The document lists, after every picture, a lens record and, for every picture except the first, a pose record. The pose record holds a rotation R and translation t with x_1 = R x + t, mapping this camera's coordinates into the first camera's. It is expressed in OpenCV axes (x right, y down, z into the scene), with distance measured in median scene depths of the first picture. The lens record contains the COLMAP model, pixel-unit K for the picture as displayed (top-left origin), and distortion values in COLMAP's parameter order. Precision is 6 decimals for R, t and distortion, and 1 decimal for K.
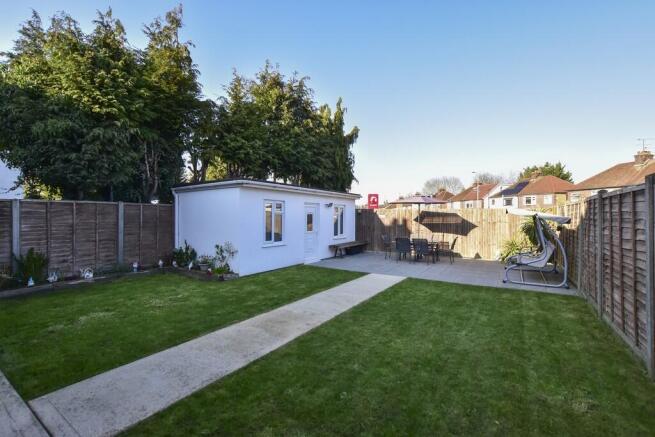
lens RADIAL K [[289.7, 0, 329.7], [0, 289.7, 217.7], [0, 0, 1]] dist [-0.009606, 0.000100]
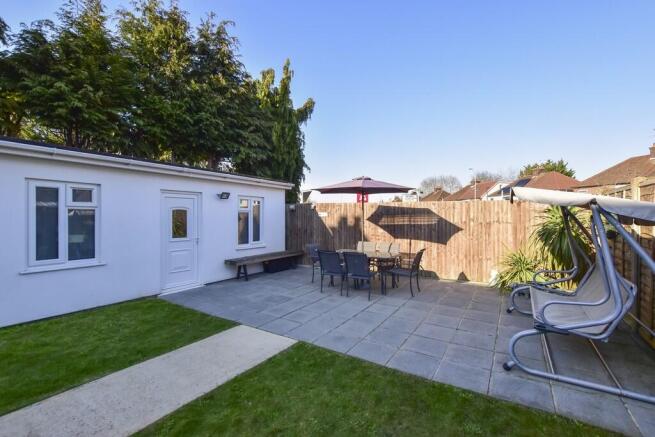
lens RADIAL K [[289.7, 0, 328.5], [0, 289.7, 217.8], [0, 0, 1]] dist [-0.009606, 0.000100]
pose [[0.999998, -0.001231, -0.001265, 0.192731], [0.001228, 0.999997, -0.001918, 0.004741], [0.001267, 0.001917, 0.999997, 0.323674]]
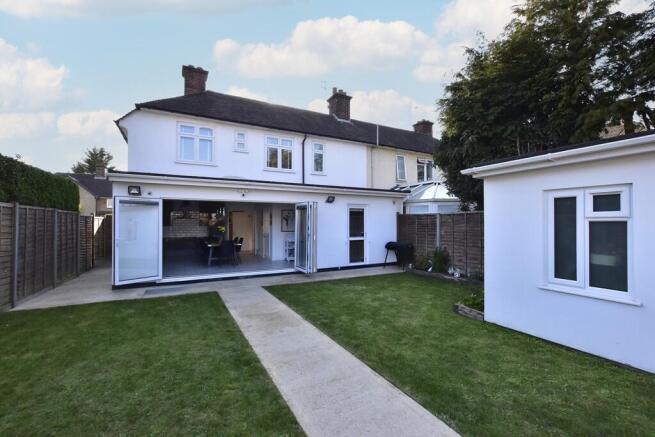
lens RADIAL K [[289.7, 0, 331.6], [0, 289.7, 219.3], [0, 0, 1]] dist [-0.009606, 0.000100]
pose [[-0.482836, -0.014752, -0.875587, 0.240320], [-0.002837, 0.999879, -0.015282, -0.004046], [0.875706, -0.004894, -0.482819, 0.595240]]
